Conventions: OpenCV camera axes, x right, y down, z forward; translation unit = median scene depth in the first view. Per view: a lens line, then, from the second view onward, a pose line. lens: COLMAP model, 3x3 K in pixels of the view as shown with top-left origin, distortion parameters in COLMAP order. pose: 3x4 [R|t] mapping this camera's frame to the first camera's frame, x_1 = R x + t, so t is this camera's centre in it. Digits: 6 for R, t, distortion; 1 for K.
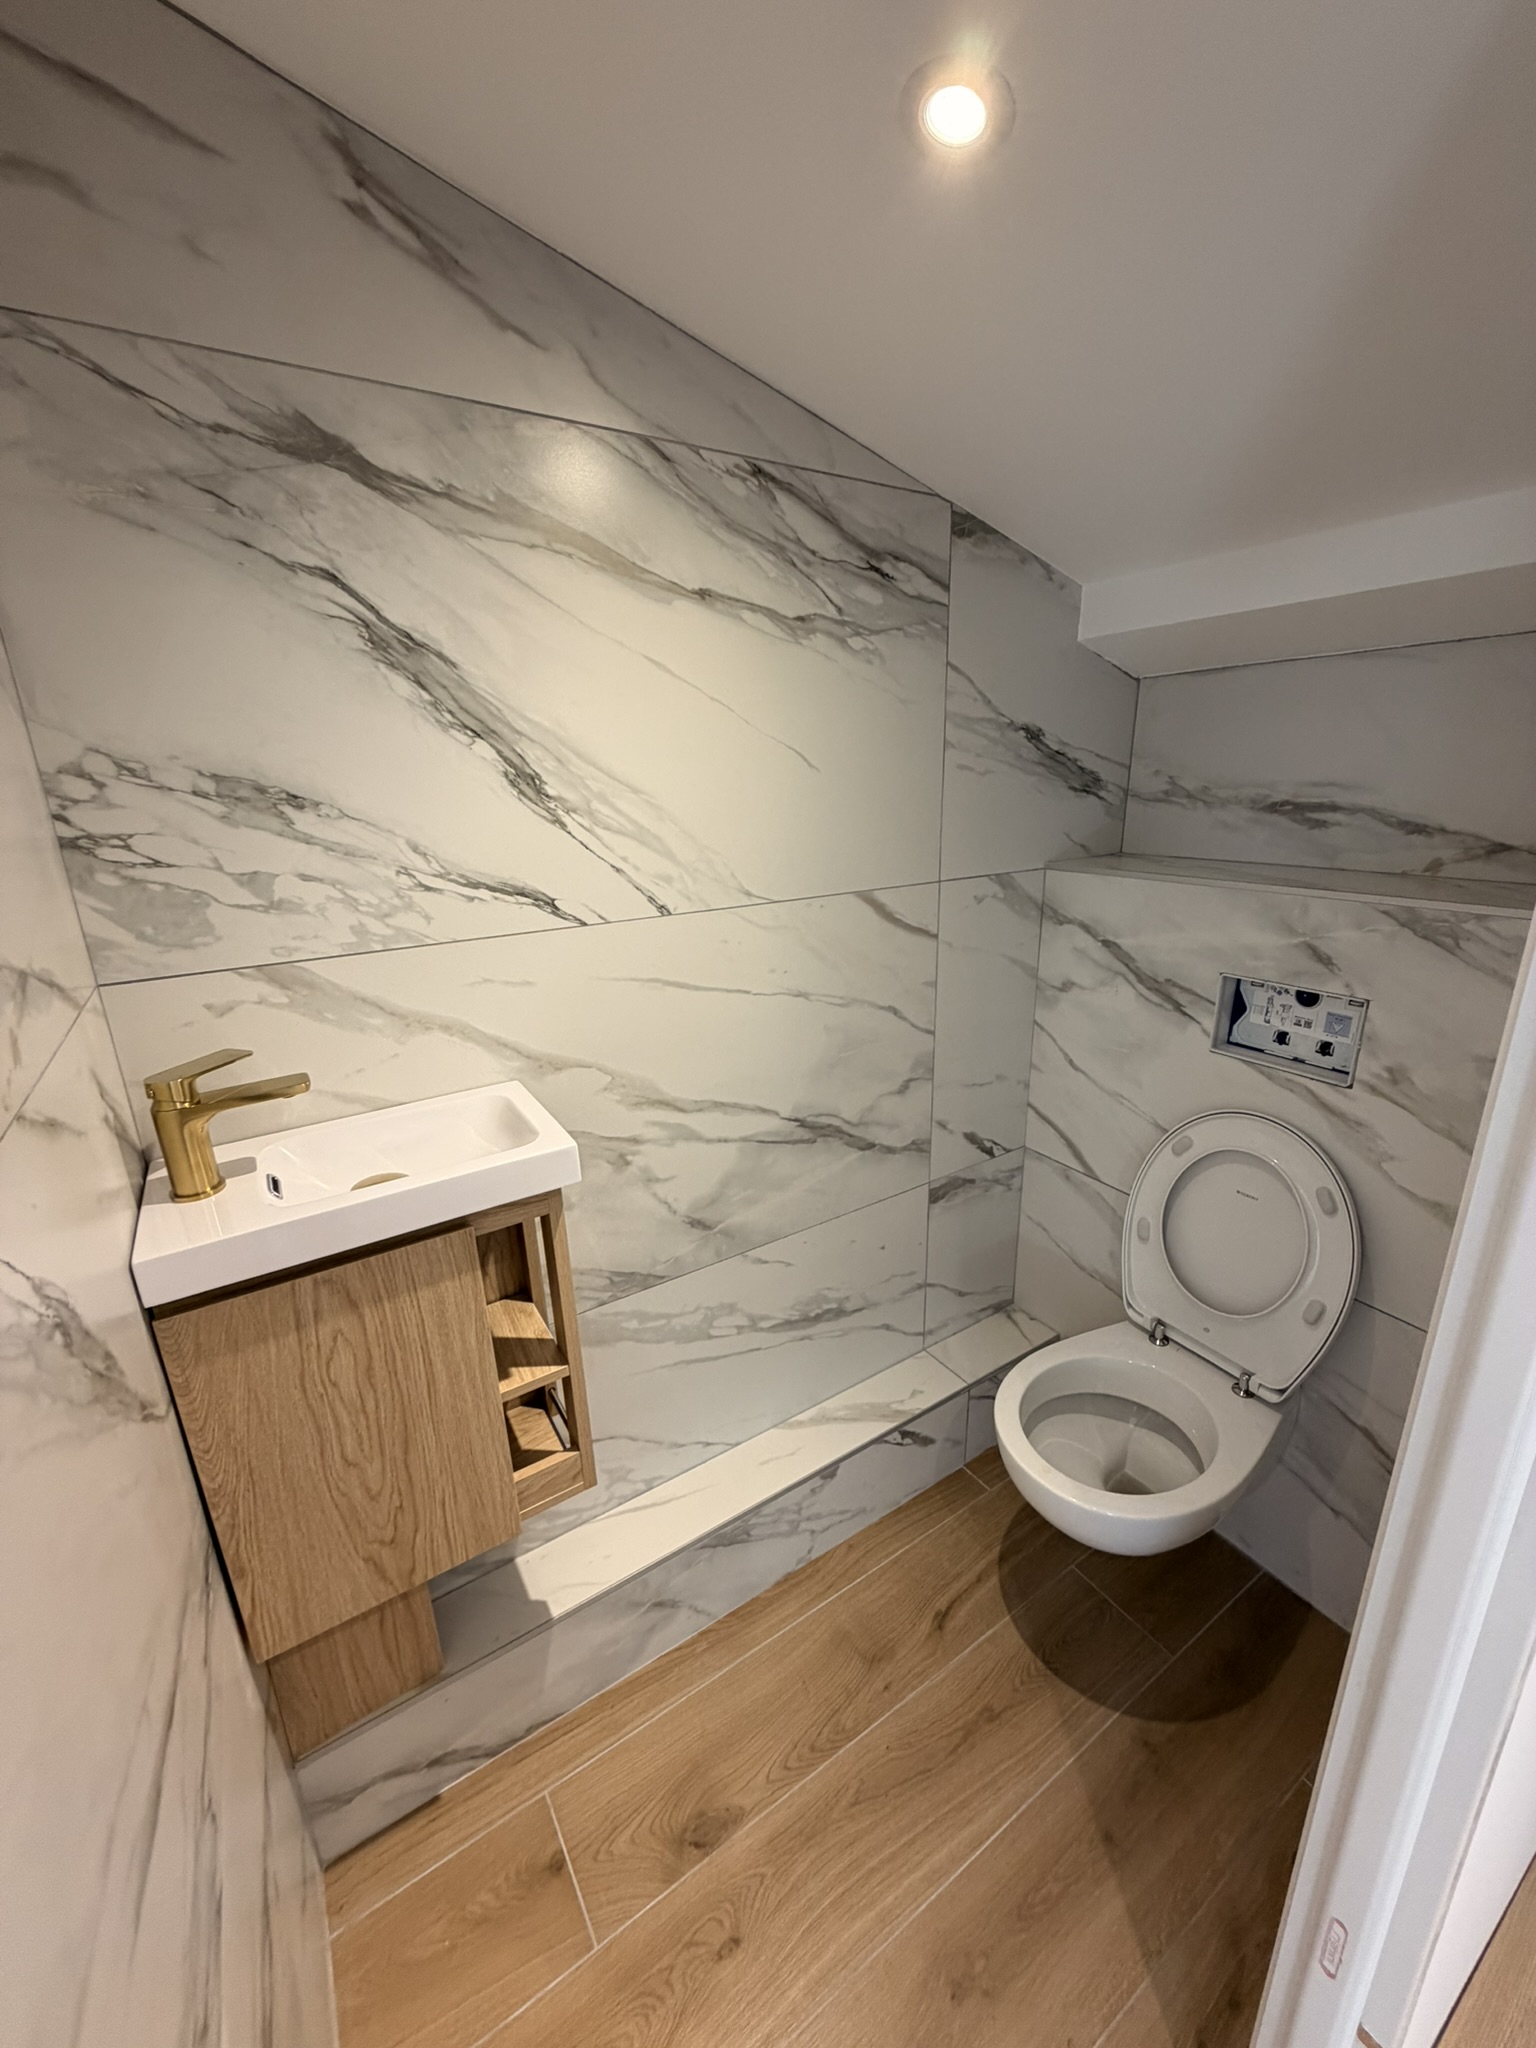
lens RADIAL K [[823.6, 0, 775.3], [0, 823.6, 1028.4], [0, 0, 1]] dist [-0.000101, 0.000165]
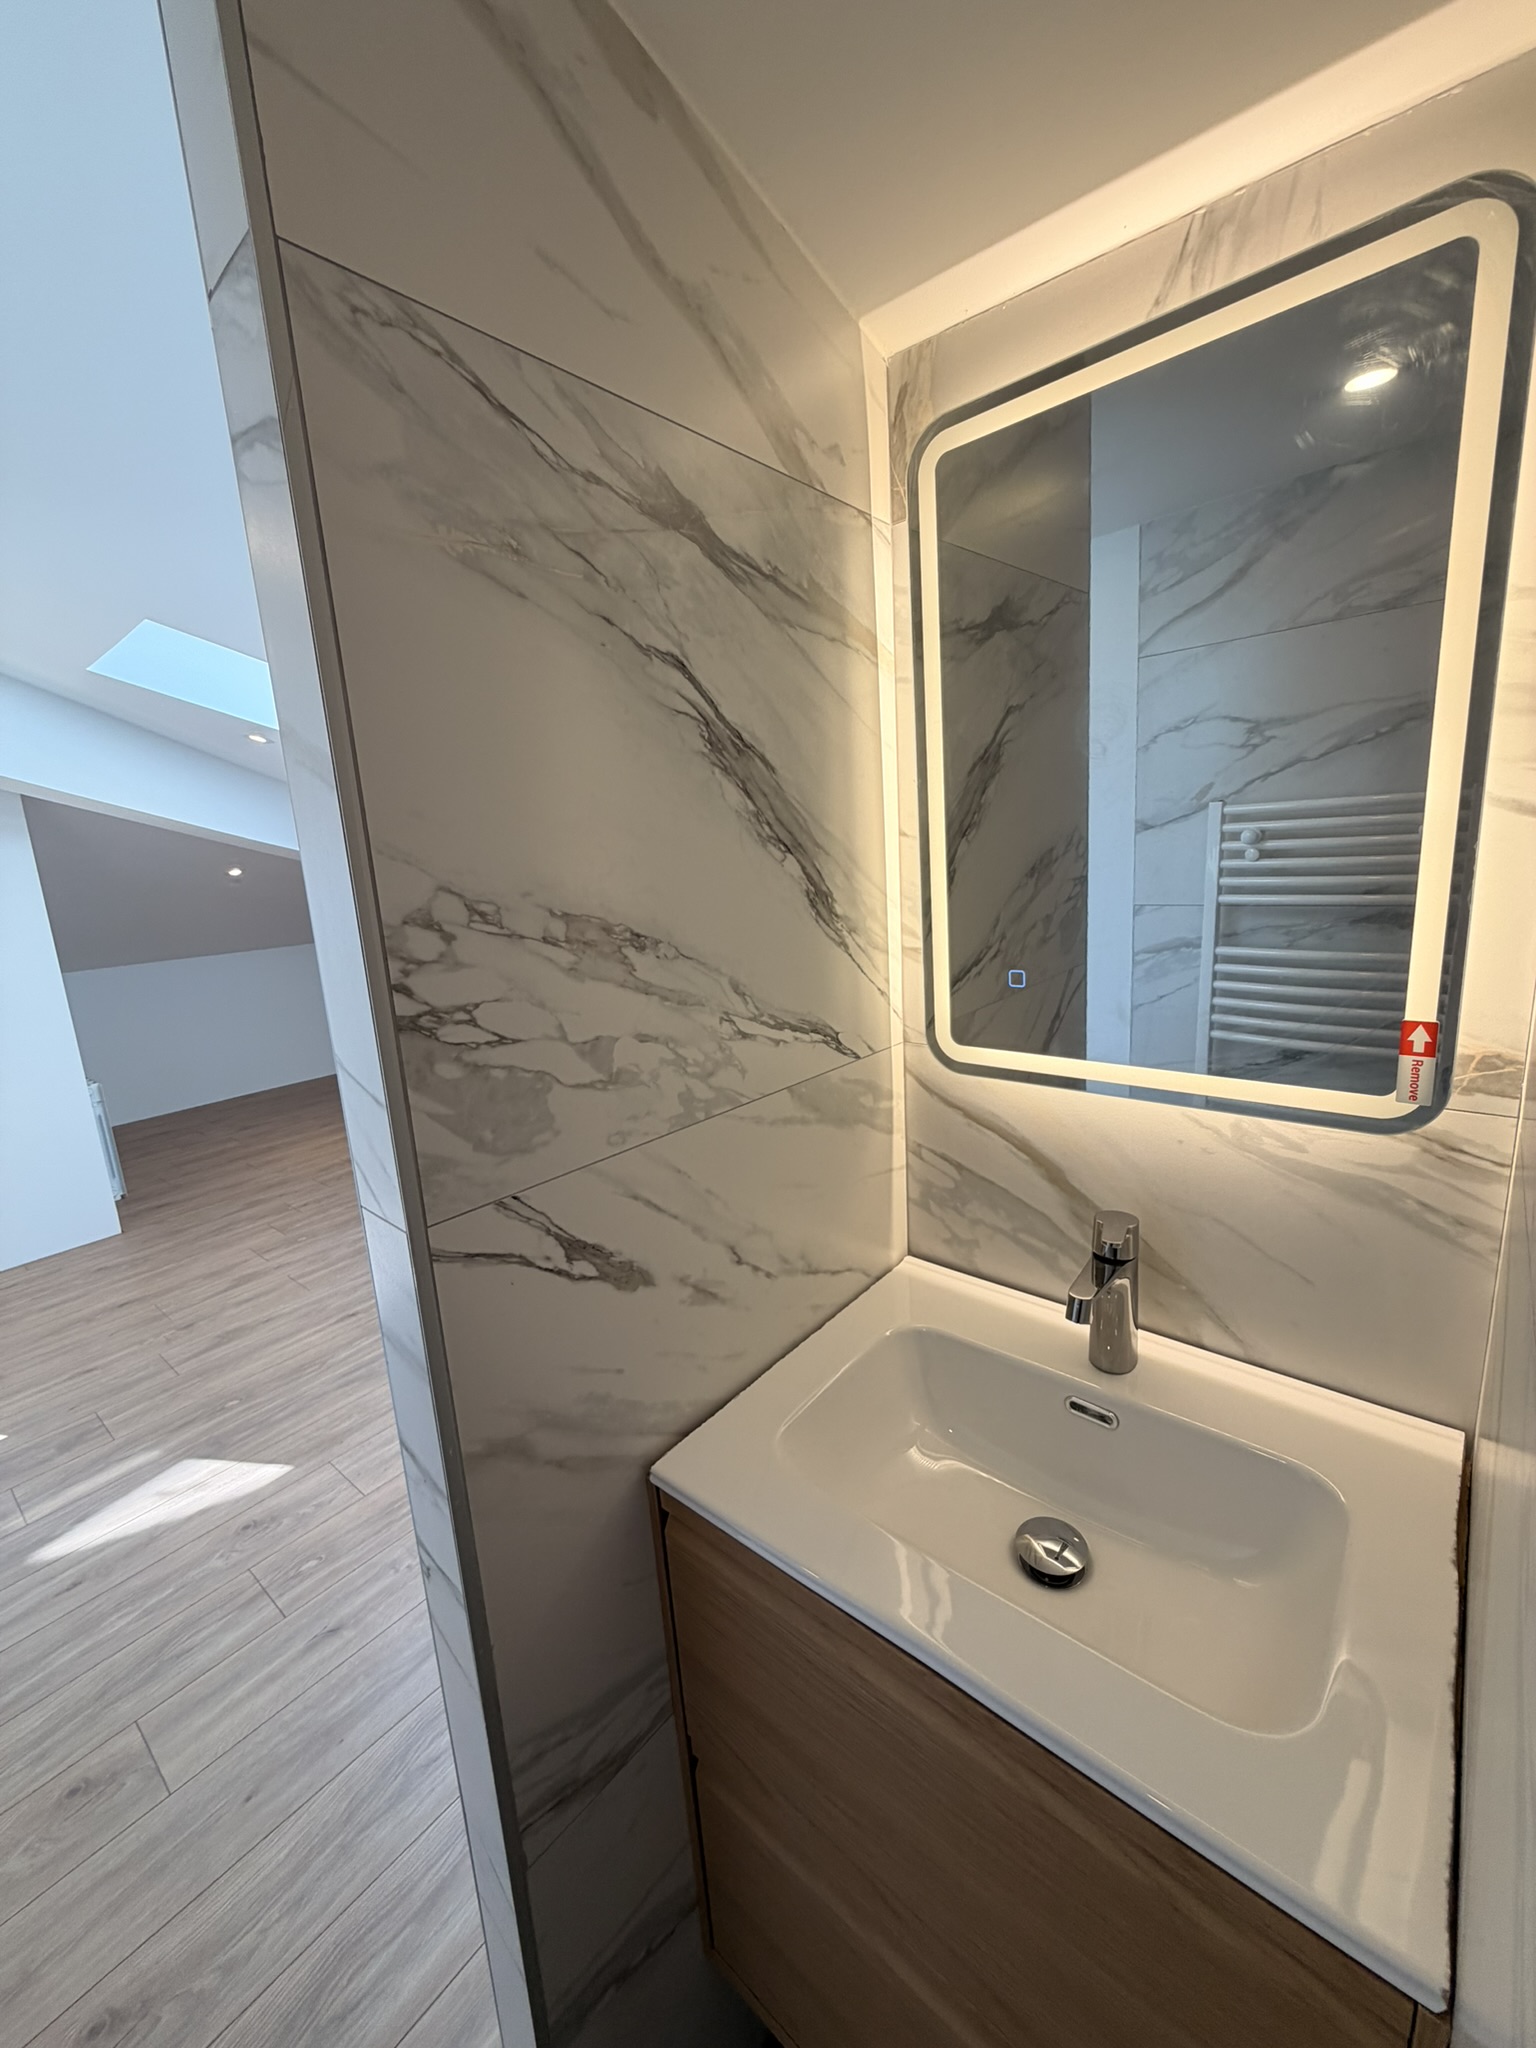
lens RADIAL K [[823.6, 0, 769.9], [0, 823.6, 1024.8], [0, 0, 1]] dist [-0.000101, 0.000165]
pose [[0.955557, -0.085205, 0.282224, -0.643531], [0.113936, 0.989673, -0.086980, -0.110442], [-0.271898, 0.115270, 0.955397, 0.227036]]
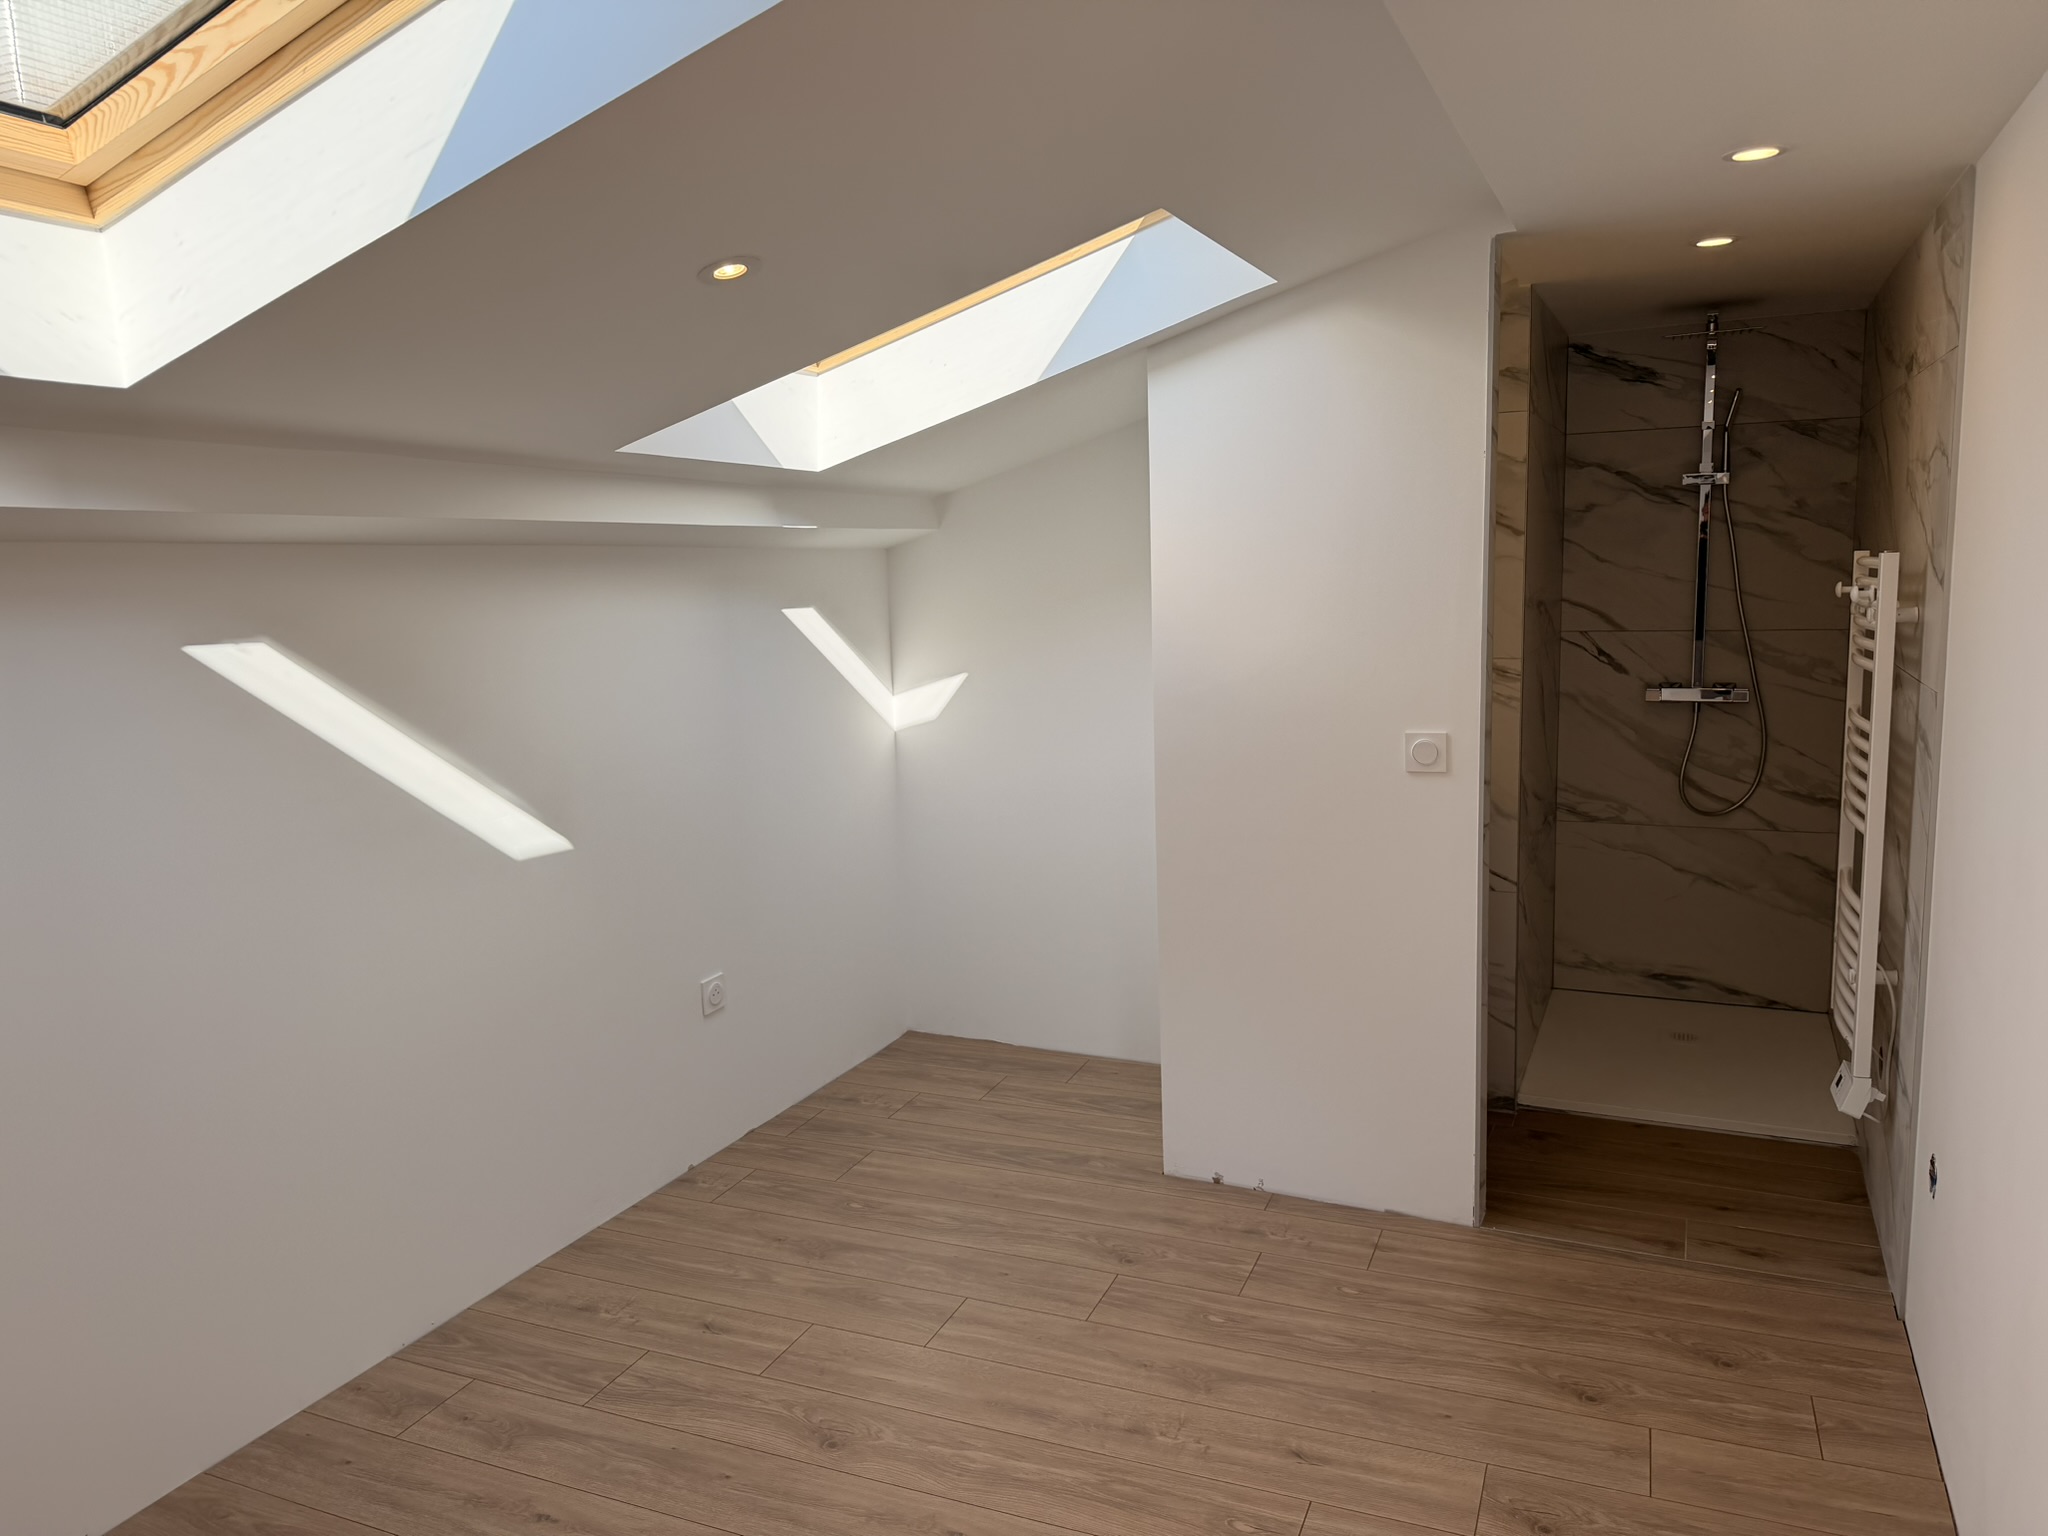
lens RADIAL K [[1447.7, 0, 1034.5], [0, 1447.7, 769.3], [0, 0, 1]] dist [0.039922, -0.048500]
pose [[-0.549654, -0.082390, 0.831320, -2.820827], [0.288255, 0.915302, 0.281302, -1.042413], [-0.784085, 0.394251, -0.479350, 3.236317]]
